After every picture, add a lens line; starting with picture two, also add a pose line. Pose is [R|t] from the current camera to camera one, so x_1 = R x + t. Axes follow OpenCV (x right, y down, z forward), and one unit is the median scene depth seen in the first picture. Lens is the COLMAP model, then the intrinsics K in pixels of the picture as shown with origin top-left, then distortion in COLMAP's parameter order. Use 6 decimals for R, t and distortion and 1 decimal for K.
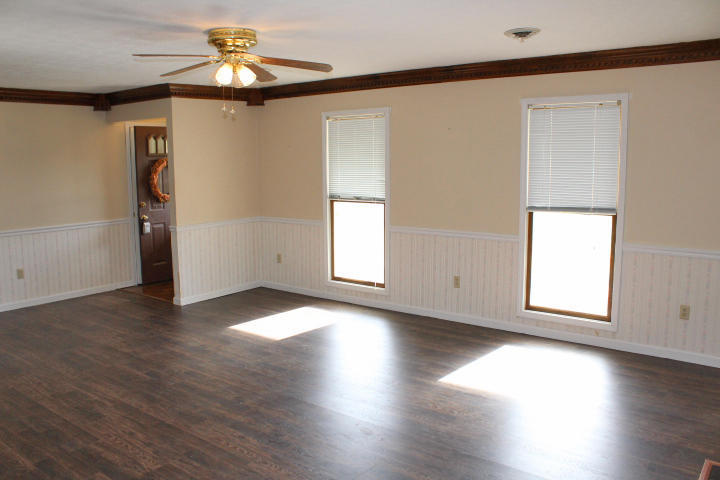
lens RADIAL K [[598.5, 0, 354.5], [0, 598.5, 241.1], [0, 0, 1]] dist [-0.141714, 0.095631]
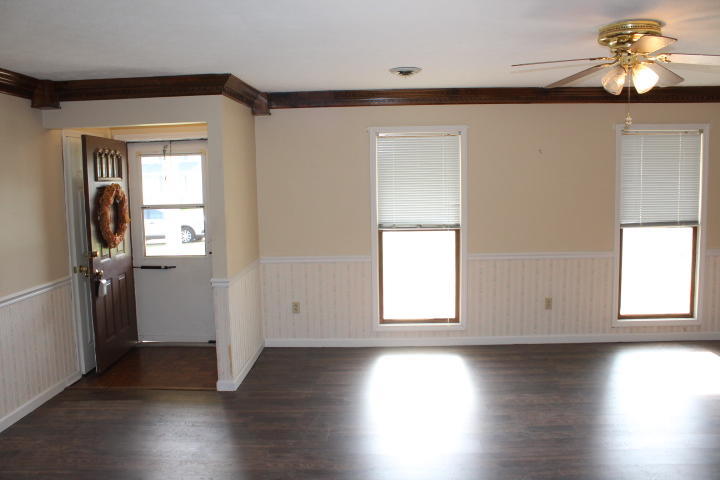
lens RADIAL K [[598.5, 0, 376.3], [0, 598.5, 227.1], [0, 0, 1]] dist [-0.141714, 0.095631]
pose [[0.801714, -0.063103, 0.594367, -0.694812], [0.089053, 0.995923, -0.014382, -0.076454], [-0.591037, 0.064461, 0.804065, 0.403787]]
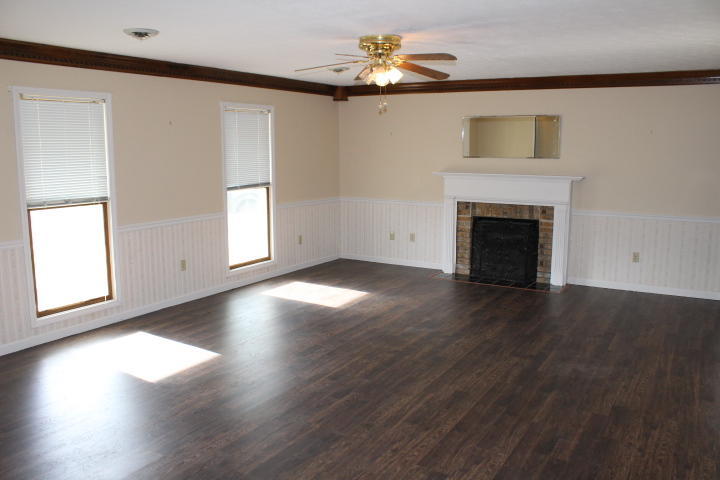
lens RADIAL K [[598.5, 0, 361.8], [0, 598.5, 238.8], [0, 0, 1]] dist [-0.141714, 0.095631]
pose [[-0.130861, -0.141065, 0.981313, -0.992275], [0.135710, 0.977959, 0.158680, -0.112711], [-0.982068, 0.153939, -0.108833, 0.866319]]
